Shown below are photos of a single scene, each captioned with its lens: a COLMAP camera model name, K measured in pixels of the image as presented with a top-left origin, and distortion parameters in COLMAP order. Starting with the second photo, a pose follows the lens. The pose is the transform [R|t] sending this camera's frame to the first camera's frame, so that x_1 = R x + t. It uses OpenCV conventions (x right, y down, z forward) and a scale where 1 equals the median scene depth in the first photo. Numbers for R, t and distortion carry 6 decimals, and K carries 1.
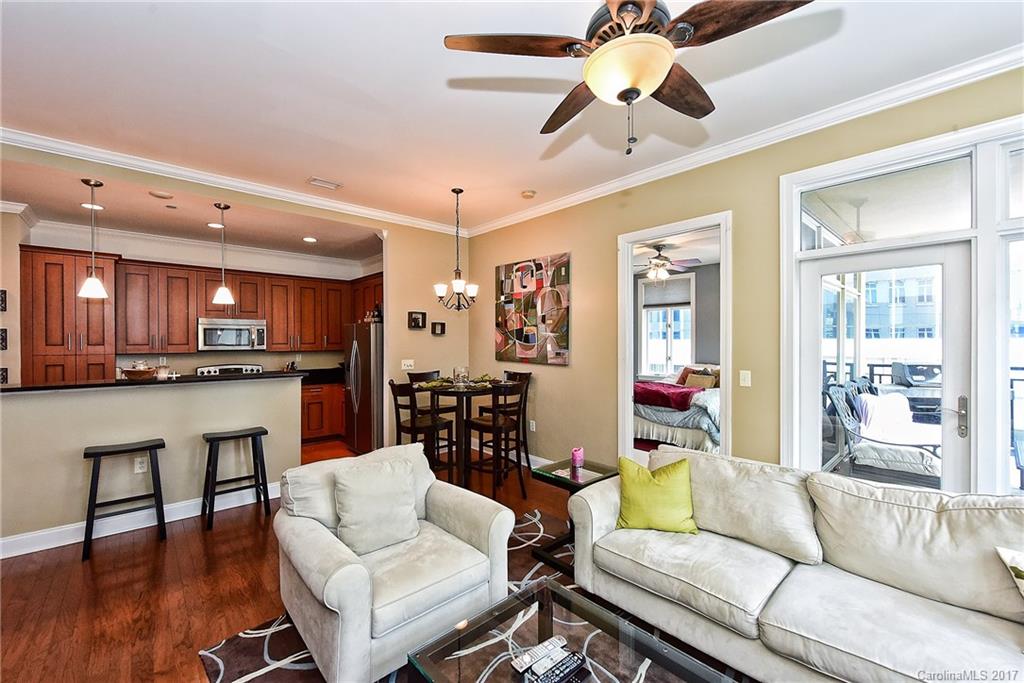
lens RADIAL K [[417.1, 0, 514.0], [0, 417.1, 342.7], [0, 0, 1]] dist [-0.000745, -0.000372]
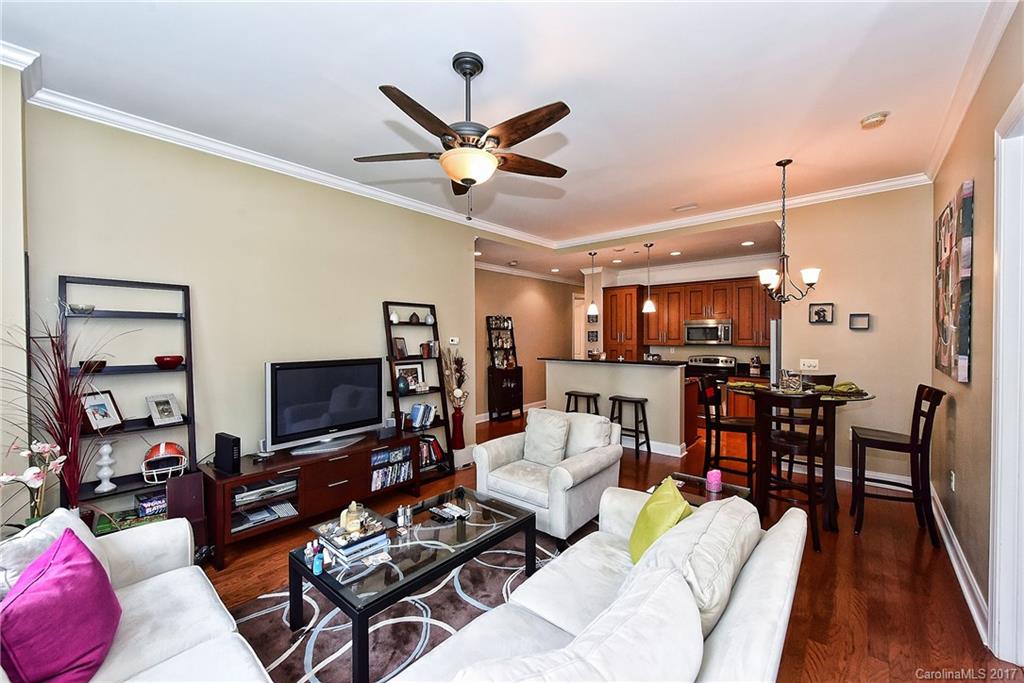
lens RADIAL K [[405.3, 0, 513.8], [0, 405.3, 342.6], [0, 0, 1]] dist [0.002444, -0.001640]
pose [[0.111928, 0.017983, -0.993554, 0.598204], [0.001431, 0.999832, 0.018258, -0.012230], [0.993715, -0.003465, 0.111884, 0.338962]]
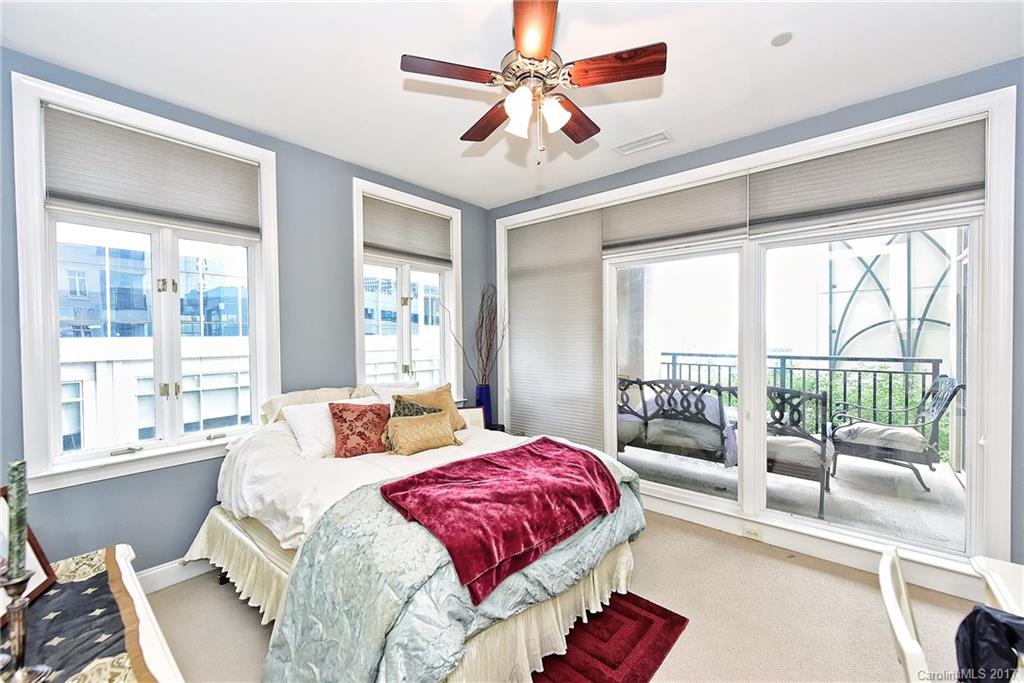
lens RADIAL K [[405.3, 0, 511.2], [0, 405.3, 338.7], [0, 0, 1]] dist [0.002444, -0.001640]
pose [[-0.146225, -0.004122, 0.989243, 0.086384], [0.013404, 0.999891, 0.006148, 0.002279], [-0.989160, 0.014158, -0.146154, 1.416318]]
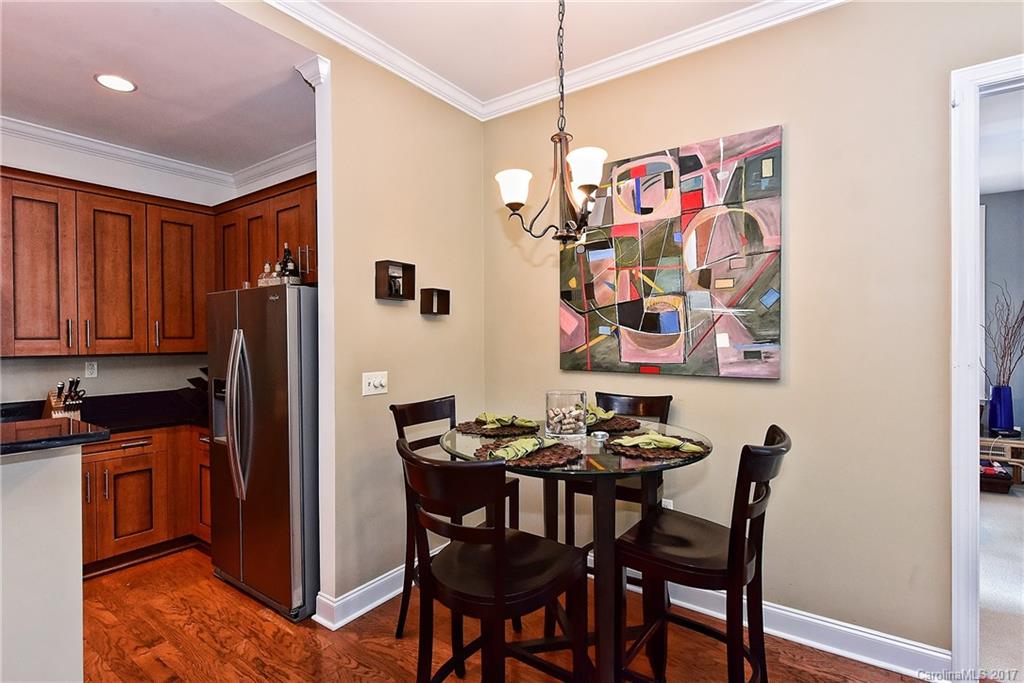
lens RADIAL K [[489.3, 0, 512.7], [0, 489.3, 338.8], [0, 0, 1]] dist [-0.001372, -0.001052]
pose [[0.977251, -0.005636, 0.212009, -0.258206], [0.006333, 0.999977, -0.002607, 0.009674], [-0.211990, 0.003890, 0.977264, 0.549821]]
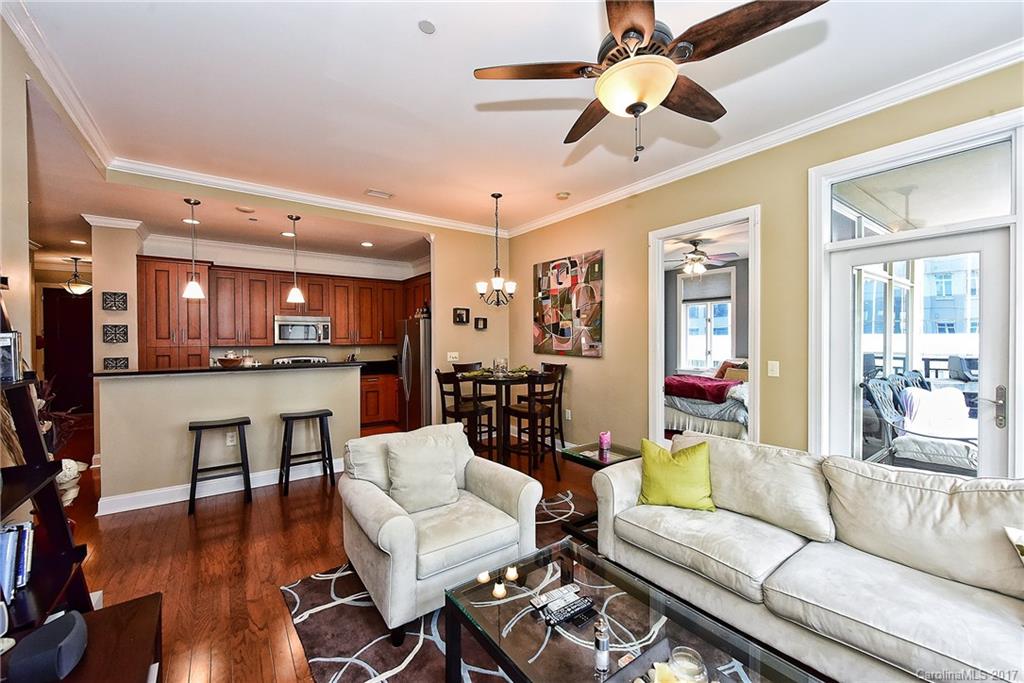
lens RADIAL K [[405.3, 0, 512.7], [0, 405.3, 342.2], [0, 0, 1]] dist [0.002444, -0.001640]
pose [[0.993741, -0.000750, -0.111706, 0.021608], [0.001524, 0.999975, 0.006847, 0.008978], [0.111698, -0.006974, 0.993718, -0.041521]]
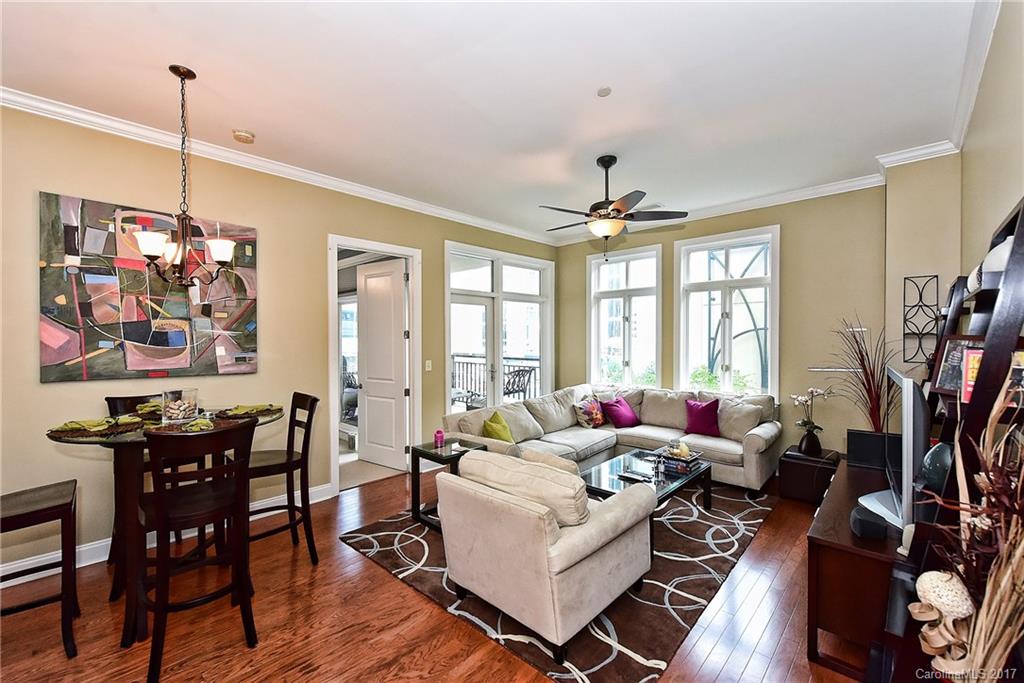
lens RADIAL K [[417.1, 0, 518.9], [0, 417.1, 344.7], [0, 0, 1]] dist [-0.000745, -0.000372]
pose [[-0.072652, -0.013542, 0.997265, -0.684003], [0.006115, 0.999883, 0.014023, -0.006521], [-0.997339, 0.007117, -0.072561, 0.562737]]
